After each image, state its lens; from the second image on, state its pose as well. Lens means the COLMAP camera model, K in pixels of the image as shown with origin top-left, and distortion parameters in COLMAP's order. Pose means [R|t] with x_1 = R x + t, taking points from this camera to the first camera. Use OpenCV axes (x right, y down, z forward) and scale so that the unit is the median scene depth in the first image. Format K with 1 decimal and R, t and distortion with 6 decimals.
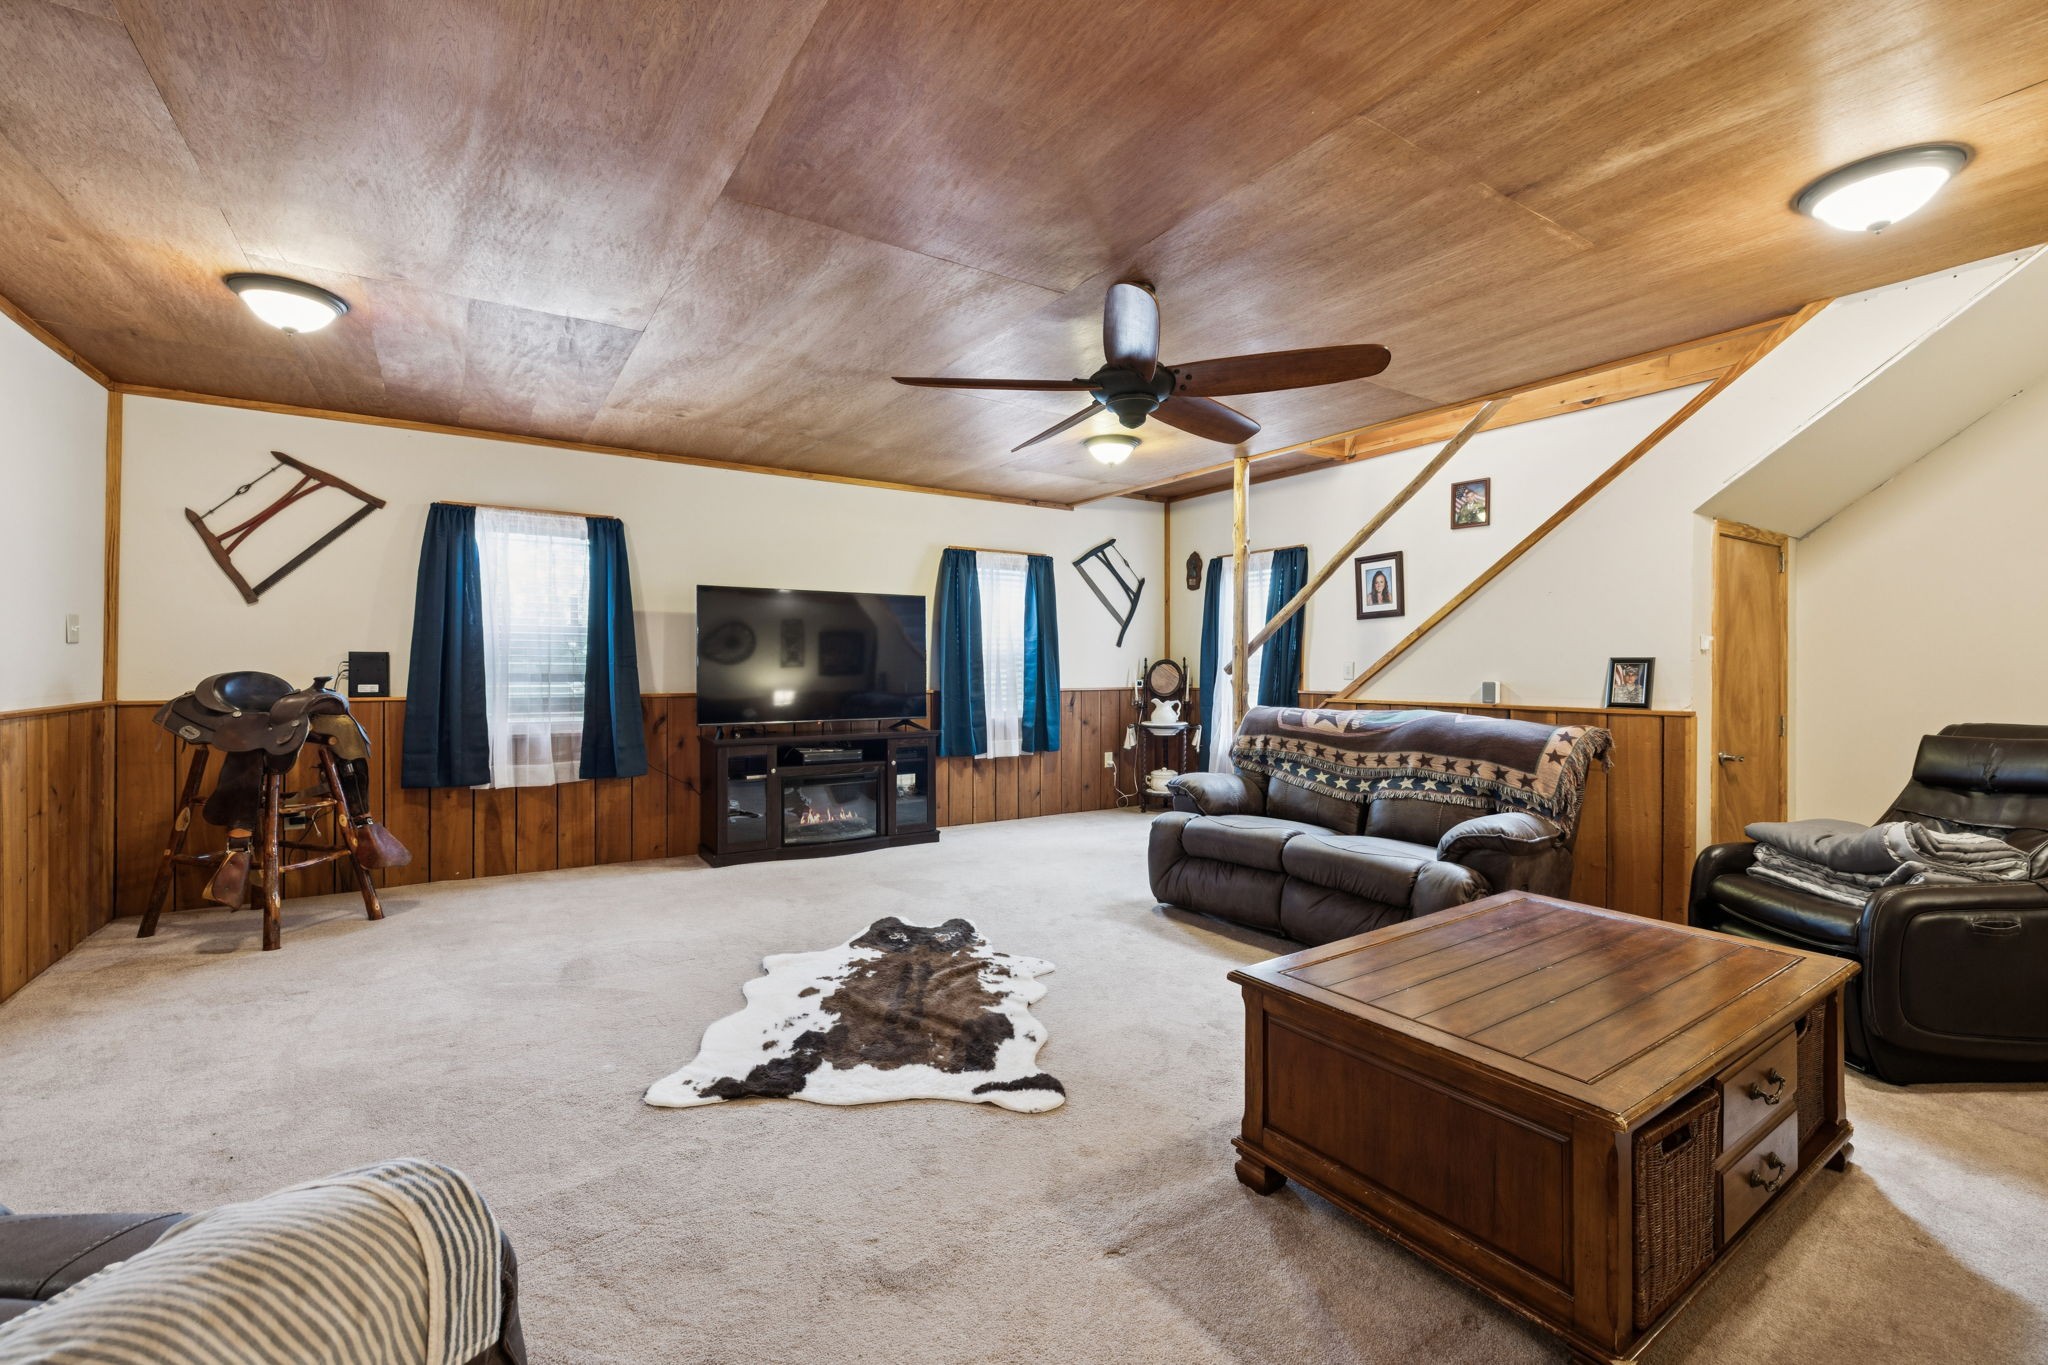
lens RADIAL K [[863.6, 0, 1026.3], [0, 863.6, 667.5], [0, 0, 1]] dist [0.002385, 0.000840]
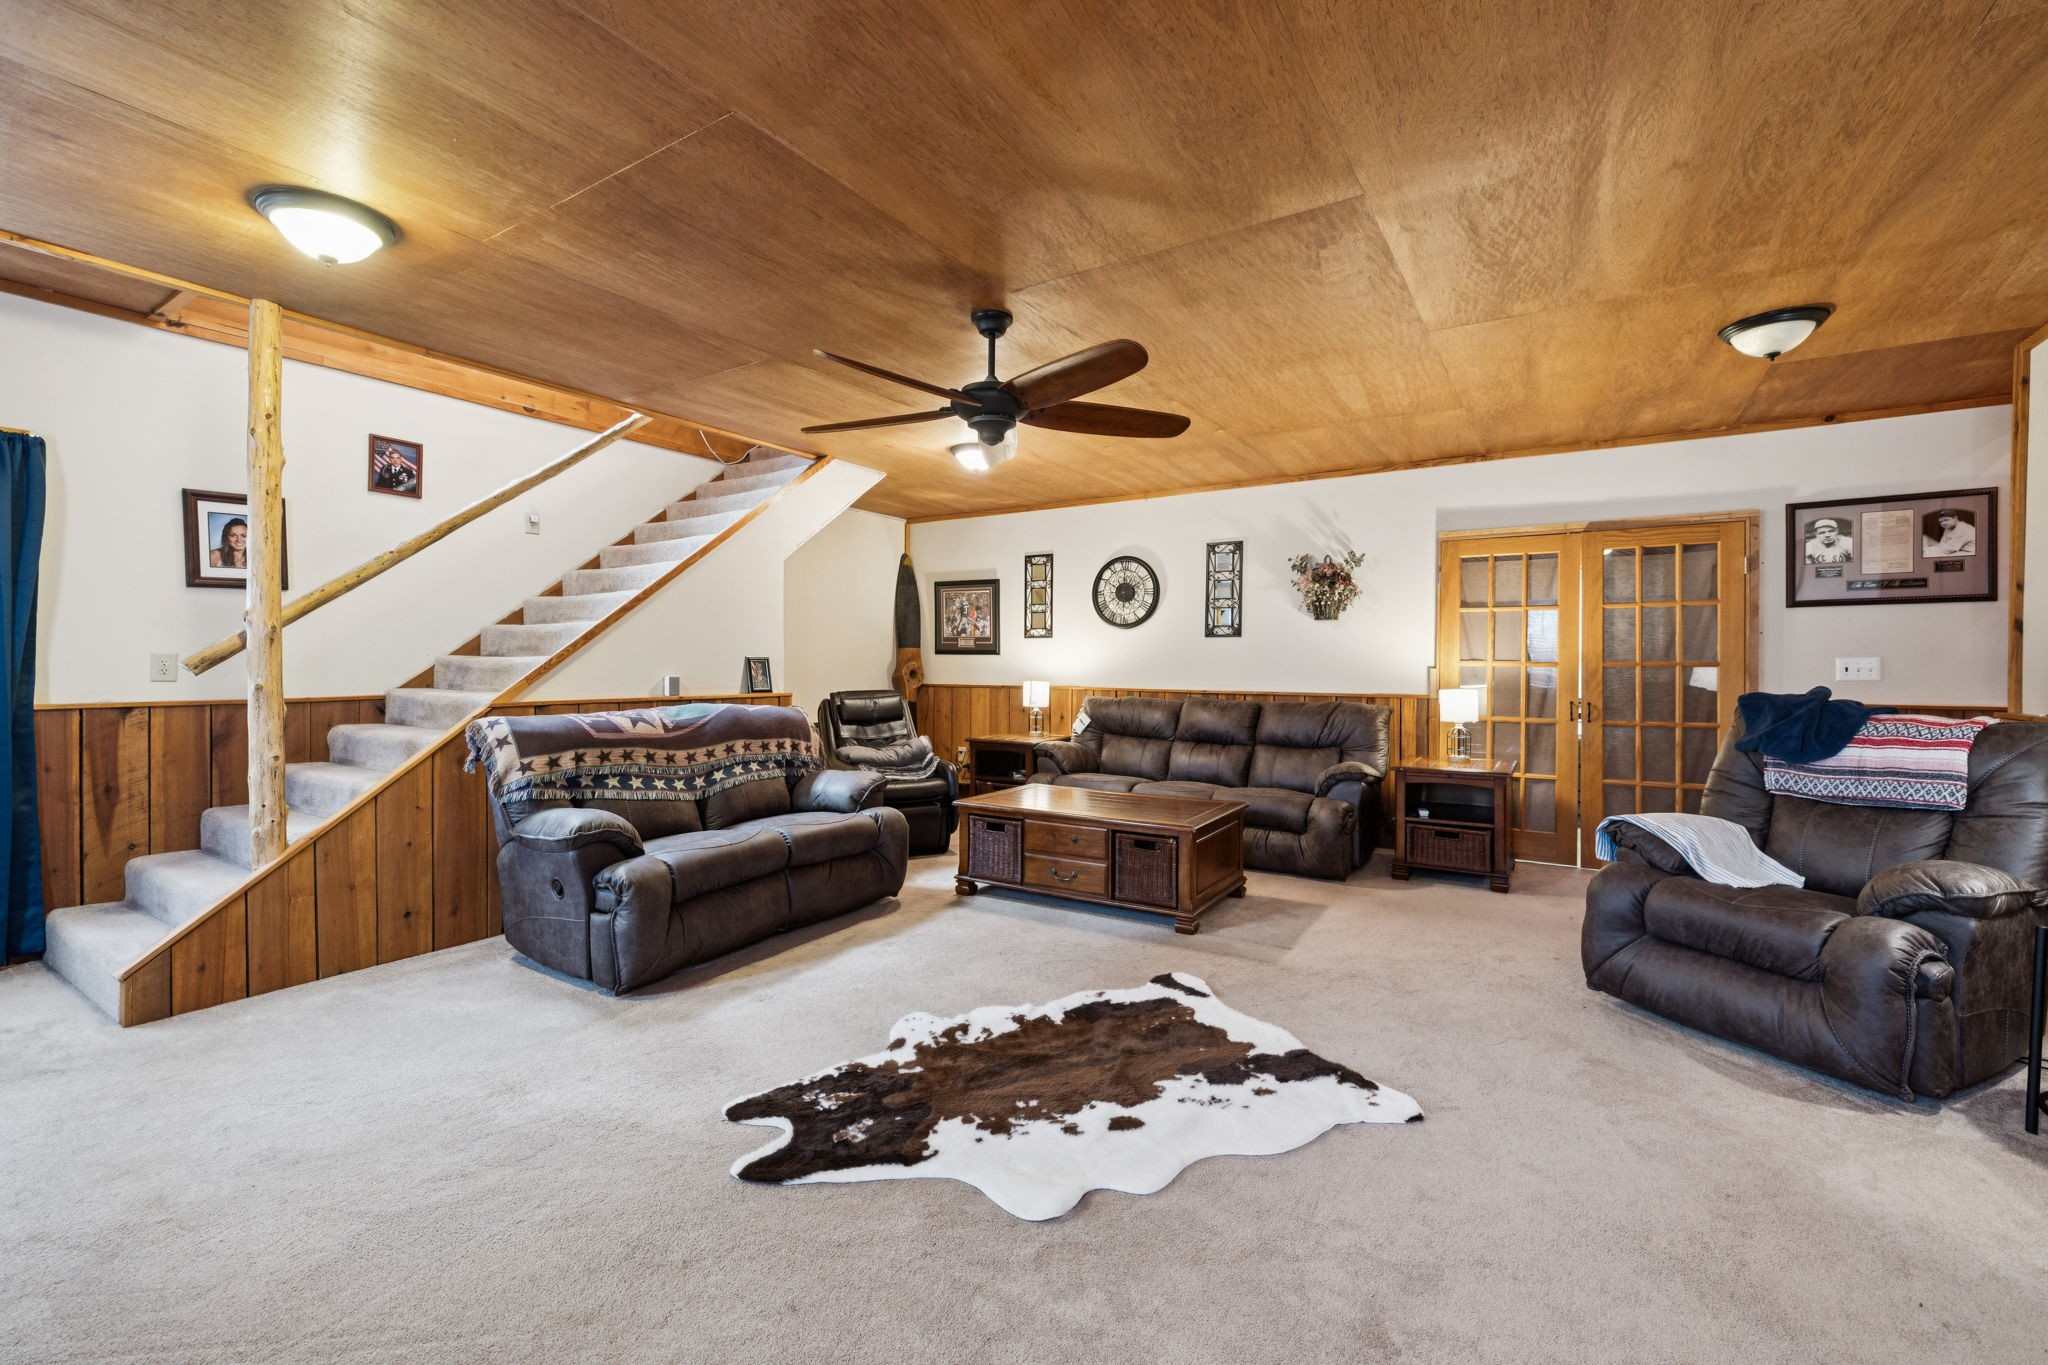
lens RADIAL K [[863.6, 0, 1019.4], [0, 863.6, 676.2], [0, 0, 1]] dist [0.002385, 0.000840]
pose [[-0.403778, -0.015221, 0.914730, -0.724048], [-0.002614, 0.999877, 0.015484, -0.002303], [-0.914853, 0.003861, -0.403768, 1.147172]]
